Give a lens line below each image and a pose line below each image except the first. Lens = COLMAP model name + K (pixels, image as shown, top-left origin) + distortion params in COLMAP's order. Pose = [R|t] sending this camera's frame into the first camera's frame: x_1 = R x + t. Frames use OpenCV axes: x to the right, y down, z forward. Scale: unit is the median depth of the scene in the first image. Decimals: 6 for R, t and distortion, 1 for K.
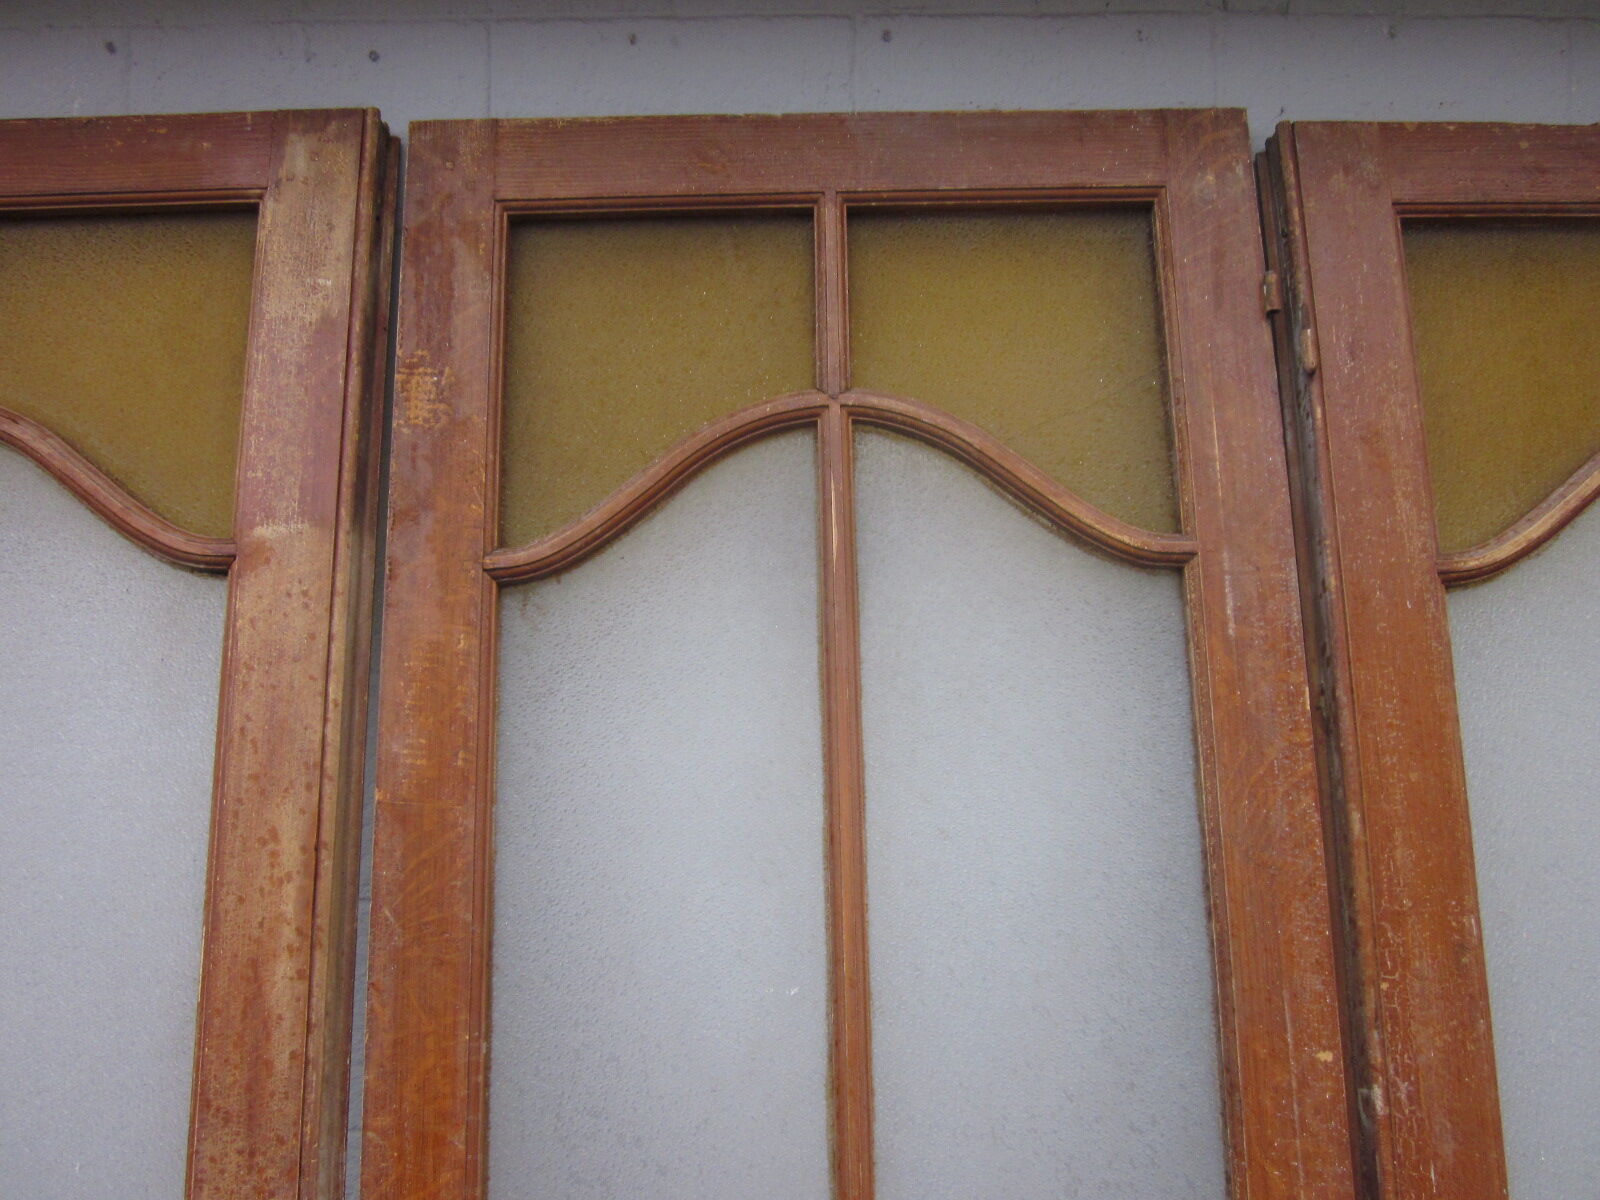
lens RADIAL K [[1334.9, 0, 799.7], [0, 1334.9, 605.2], [0, 0, 1]] dist [-0.044420, 0.017245]
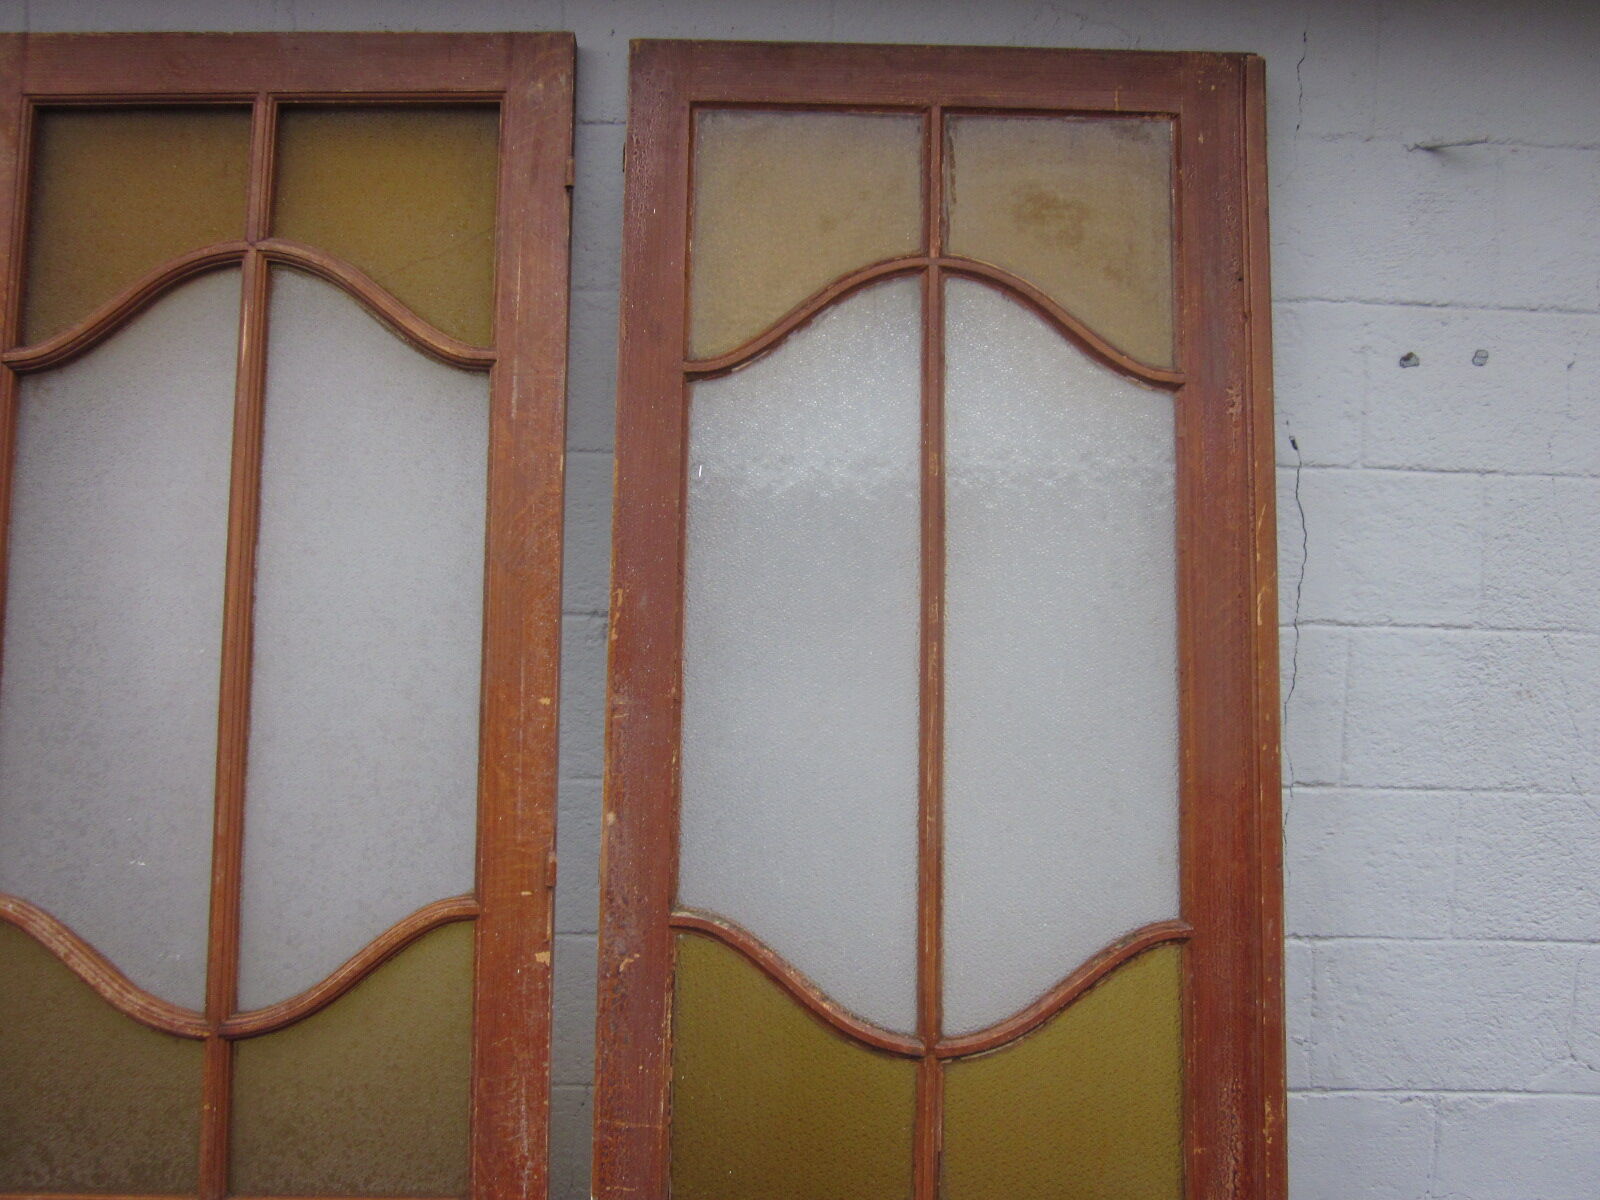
lens RADIAL K [[1334.9, 0, 804.1], [0, 1334.9, 593.6], [0, 0, 1]] dist [-0.044420, 0.017245]
pose [[0.999688, 0.023071, 0.009591, 0.599992], [-0.023947, 0.994256, 0.104312, 0.051298], [-0.007129, -0.104509, 0.994498, -0.430315]]
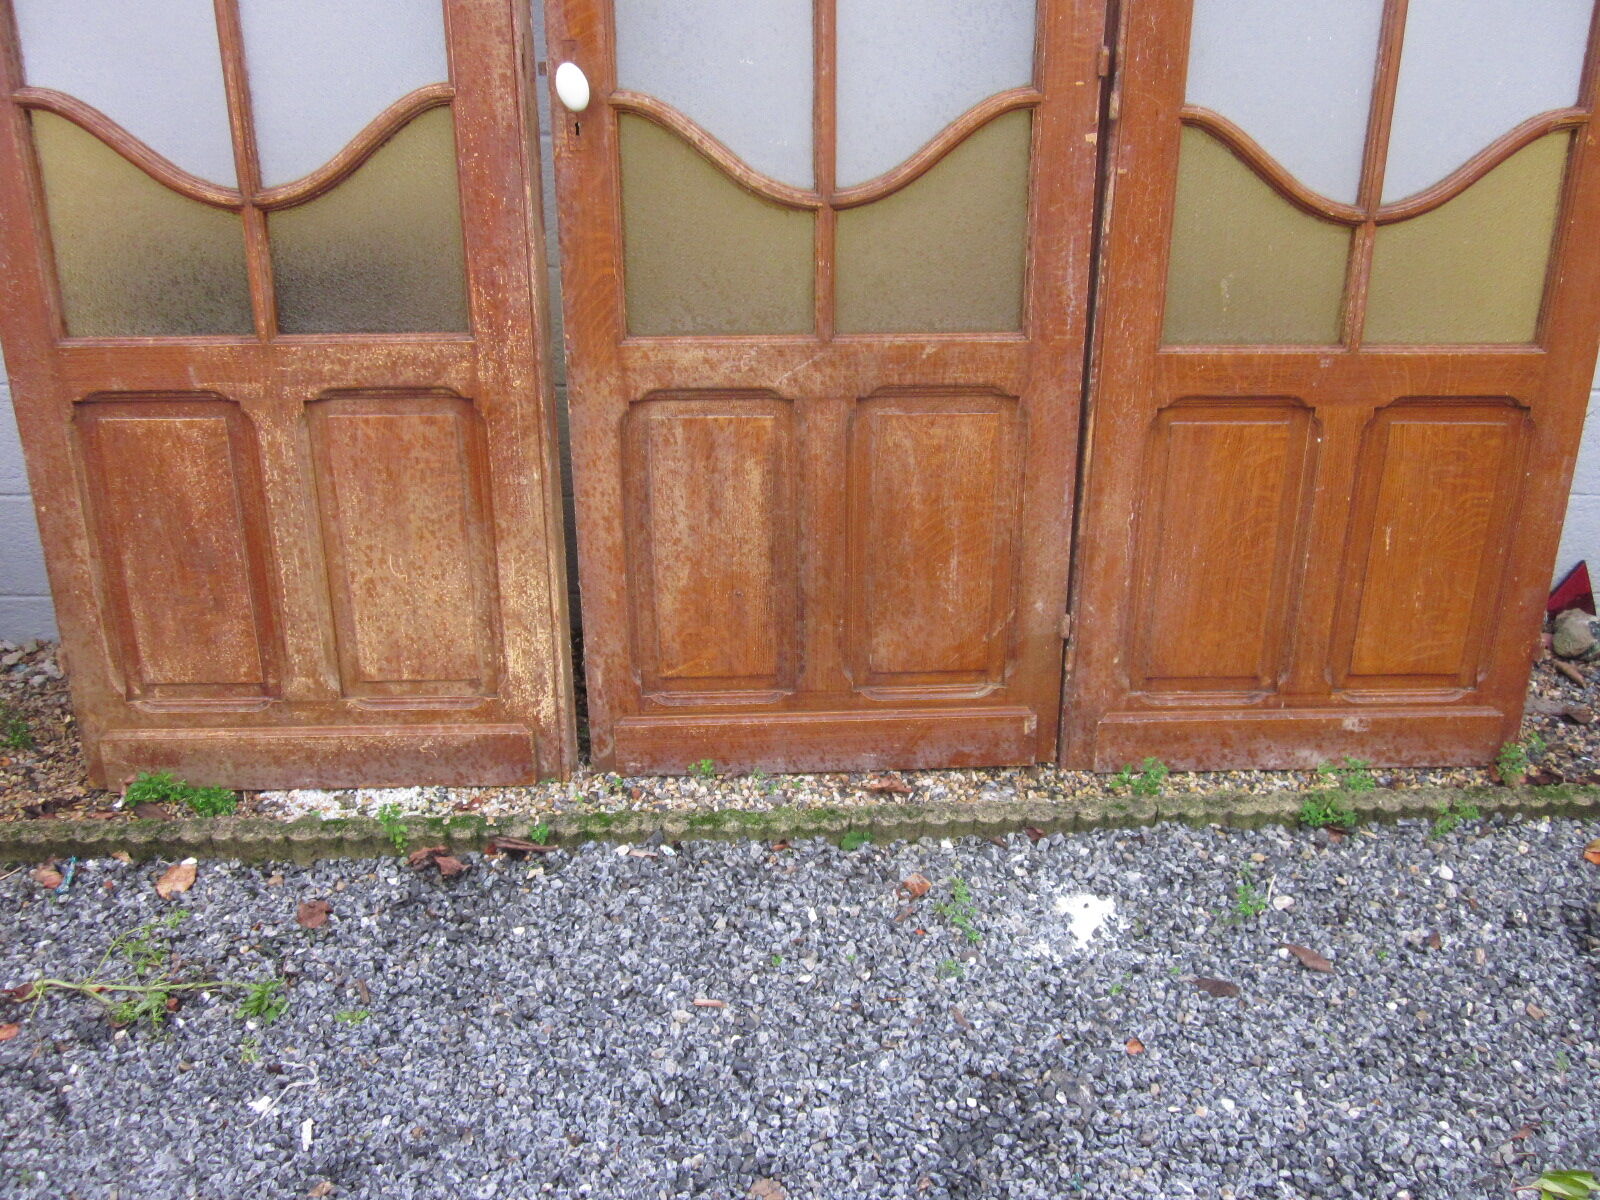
lens RADIAL K [[1334.9, 0, 807.2], [0, 1334.9, 602.5], [0, 0, 1]] dist [-0.044420, 0.017245]
pose [[0.998960, 0.000137, 0.045588, -0.054899], [-0.024584, 0.843748, 0.536177, 0.172836], [-0.038392, -0.536740, 0.842874, -0.807930]]
